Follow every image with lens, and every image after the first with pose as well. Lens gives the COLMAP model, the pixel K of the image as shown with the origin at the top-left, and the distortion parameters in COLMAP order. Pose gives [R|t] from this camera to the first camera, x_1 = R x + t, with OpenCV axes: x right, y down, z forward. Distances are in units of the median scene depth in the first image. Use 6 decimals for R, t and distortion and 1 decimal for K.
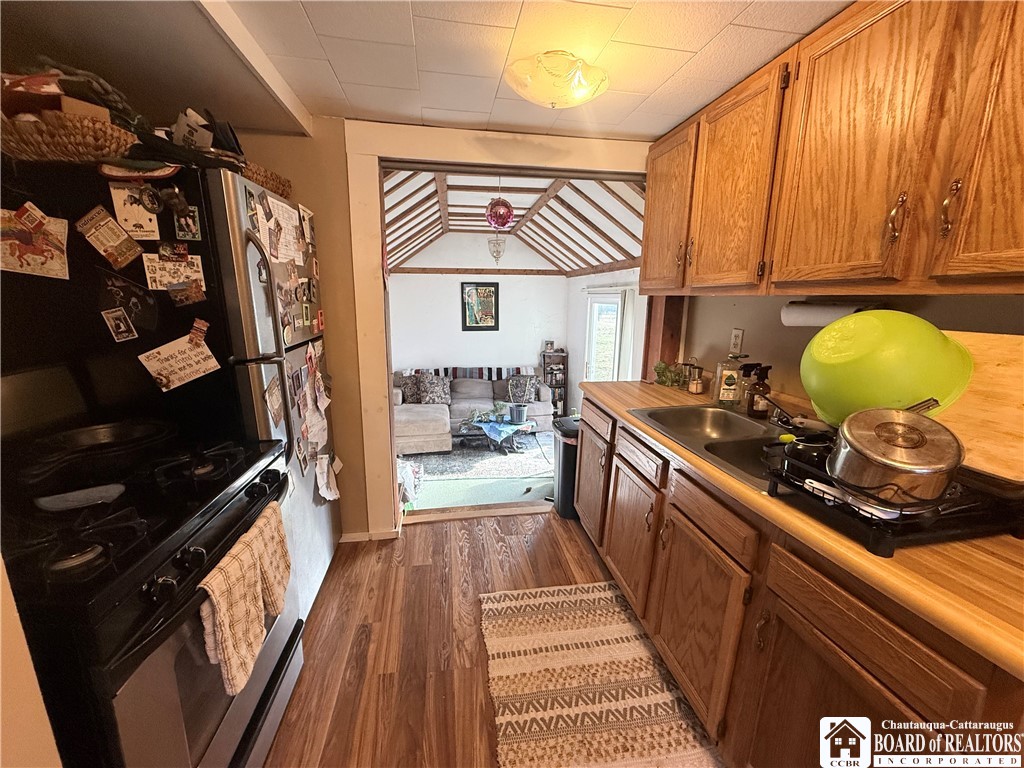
lens RADIAL K [[406.6, 0, 509.4], [0, 406.6, 386.0], [0, 0, 1]] dist [-0.000070, -0.000119]
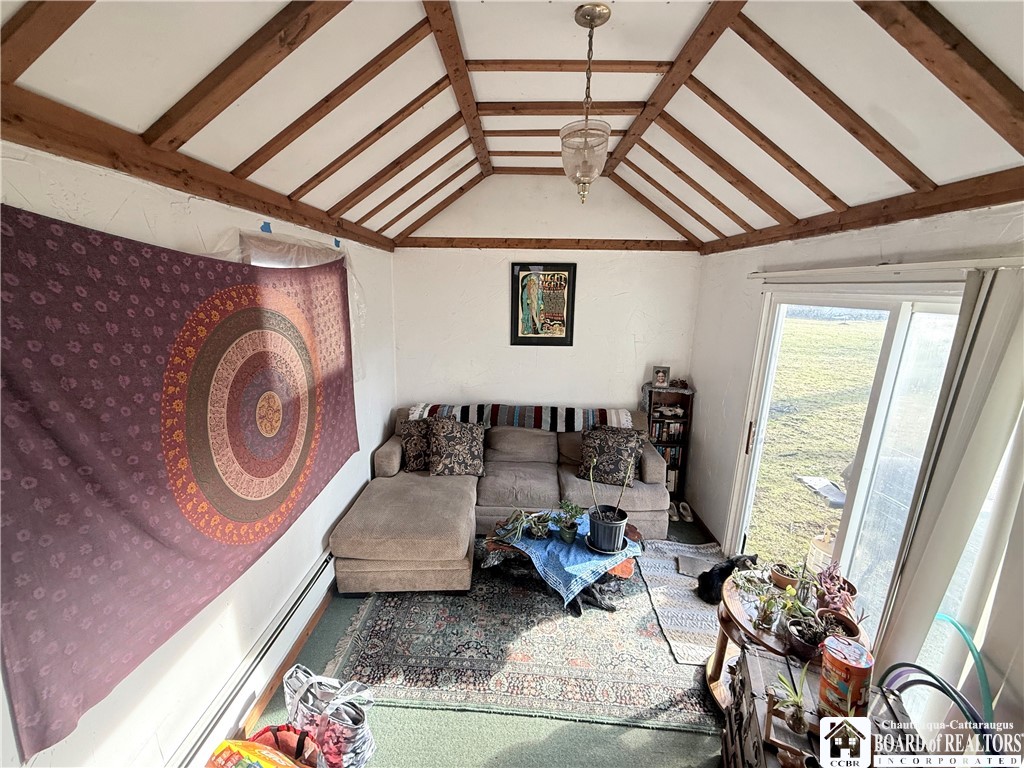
lens RADIAL K [[406.6, 0, 508.3], [0, 406.6, 380.5], [0, 0, 1]] dist [-0.000070, -0.000119]
pose [[0.985557, 0.045565, -0.163098, -0.019954], [-0.044734, 0.998960, 0.008771, -0.090479], [0.163329, -0.001349, 0.986571, 0.420078]]
